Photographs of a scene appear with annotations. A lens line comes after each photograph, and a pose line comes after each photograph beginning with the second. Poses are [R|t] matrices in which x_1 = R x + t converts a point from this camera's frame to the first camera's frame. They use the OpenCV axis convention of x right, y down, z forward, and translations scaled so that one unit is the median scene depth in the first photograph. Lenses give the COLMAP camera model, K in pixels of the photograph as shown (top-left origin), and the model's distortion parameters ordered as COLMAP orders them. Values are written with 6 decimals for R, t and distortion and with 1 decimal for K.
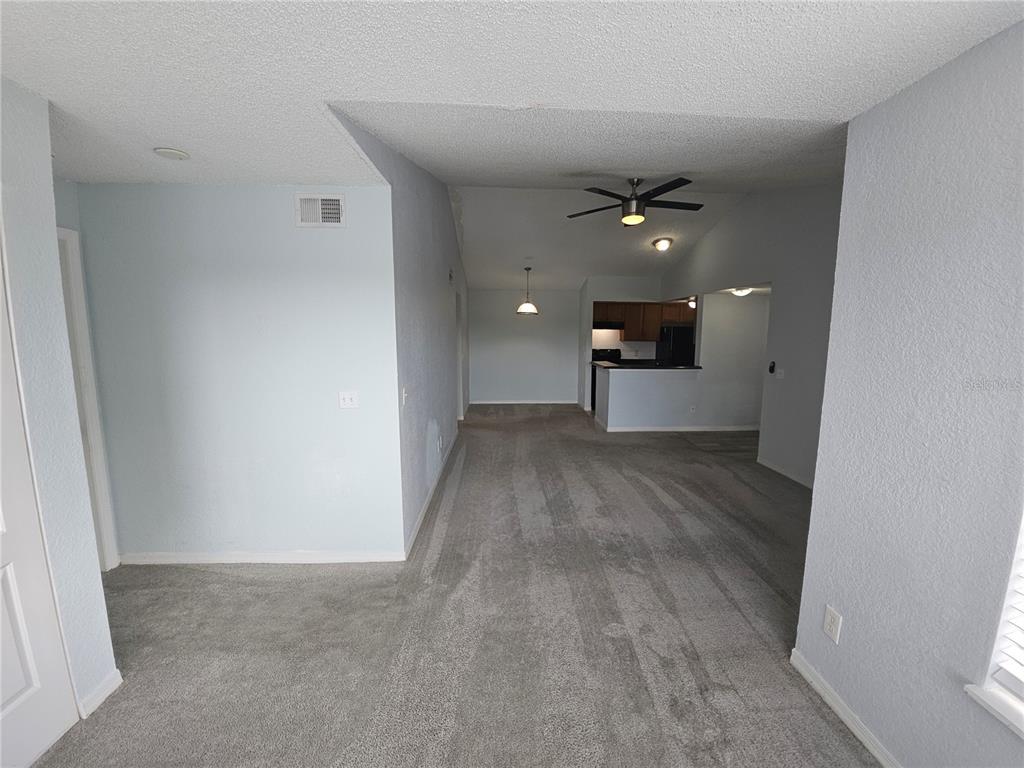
lens RADIAL K [[407.8, 0, 519.8], [0, 407.8, 384.0], [0, 0, 1]] dist [0.000161, -0.010910]
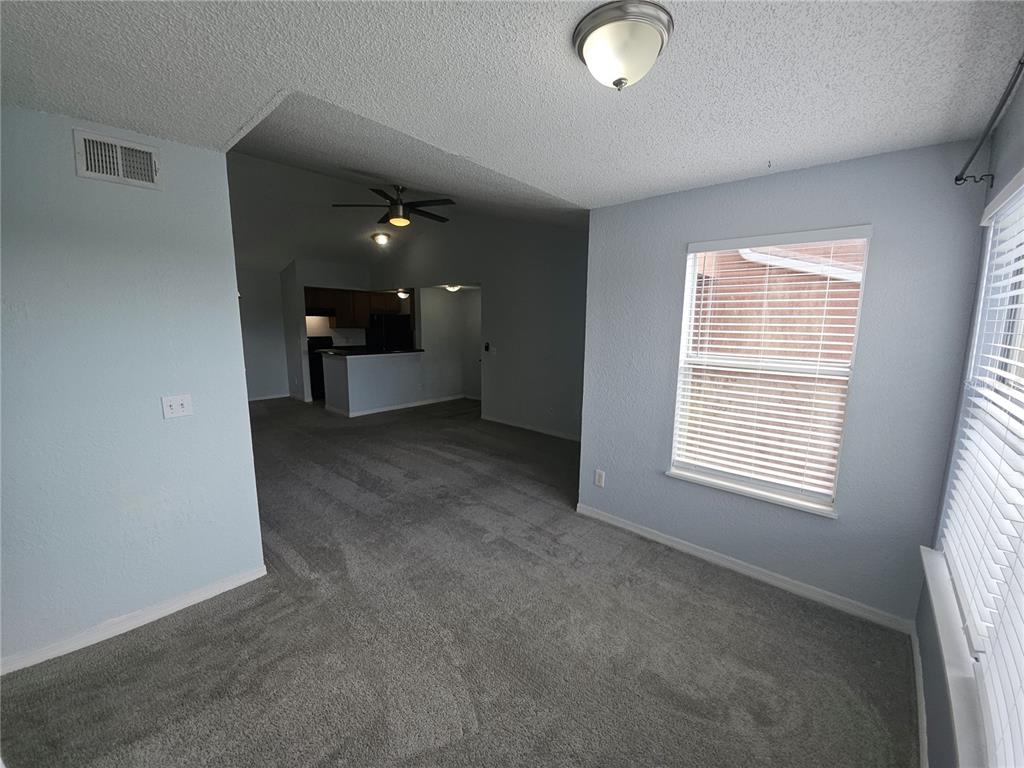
lens RADIAL K [[407.8, 0, 519.8], [0, 407.8, 384.0], [0, 0, 1]] dist [0.000161, -0.010910]
pose [[0.692153, -0.106937, 0.713785, -0.380311], [0.082857, 0.994197, 0.068601, -0.002938], [-0.716979, 0.011659, 0.696997, -0.031981]]
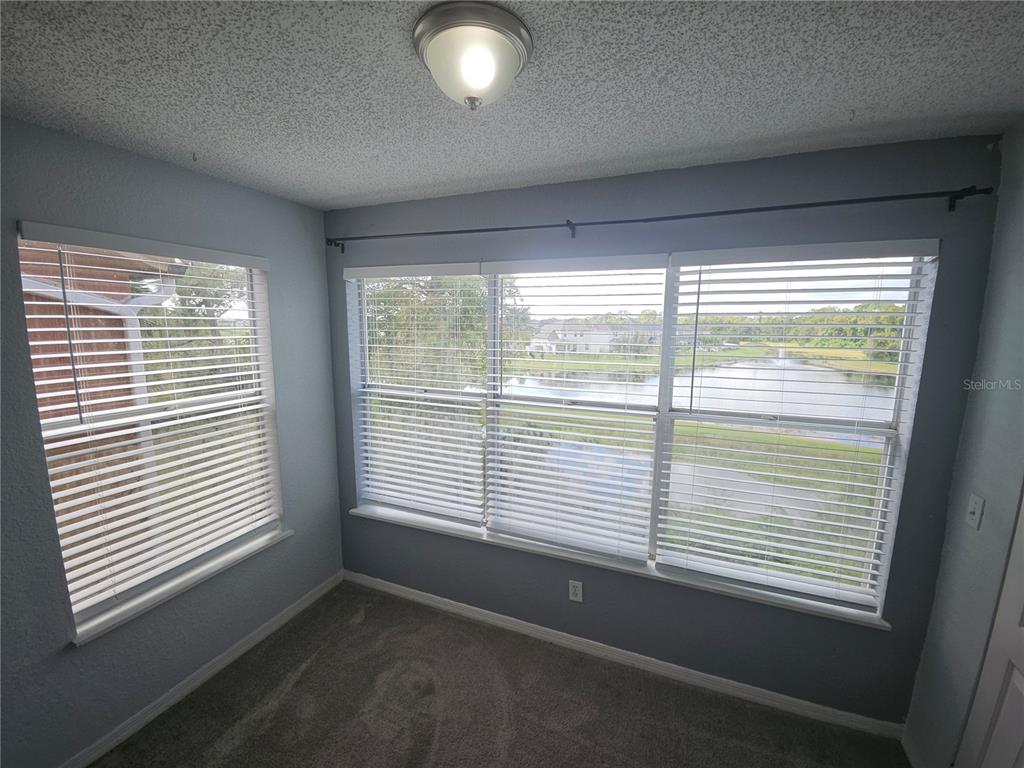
lens RADIAL K [[407.8, 0, 519.8], [0, 407.8, 384.0], [0, 0, 1]] dist [0.000161, -0.010910]
pose [[-0.909959, -0.074693, 0.407915, -0.209801], [0.036476, 0.965417, 0.258146, -0.107503], [-0.413090, 0.249782, -0.875766, 0.421778]]
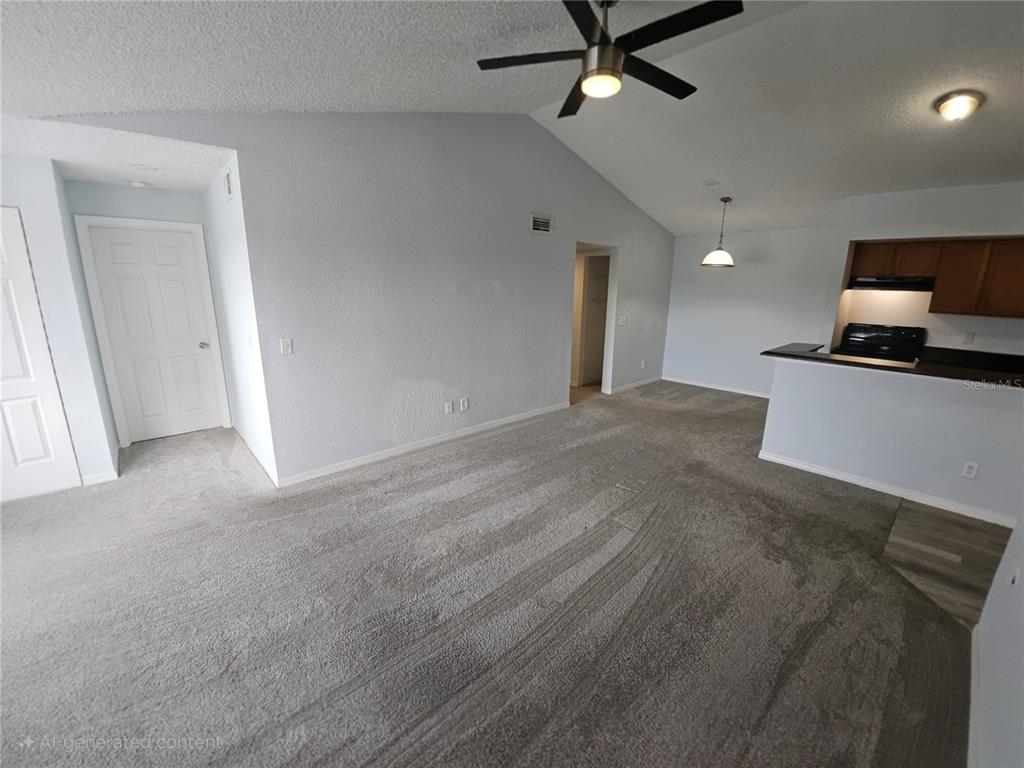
lens RADIAL K [[407.8, 0, 519.8], [0, 407.8, 384.0], [0, 0, 1]] dist [0.000161, -0.010910]
pose [[0.647897, 0.180936, -0.739927, 0.748515], [-0.108833, 0.983402, 0.145177, -0.077228], [0.753913, -0.013531, 0.656835, 0.588149]]
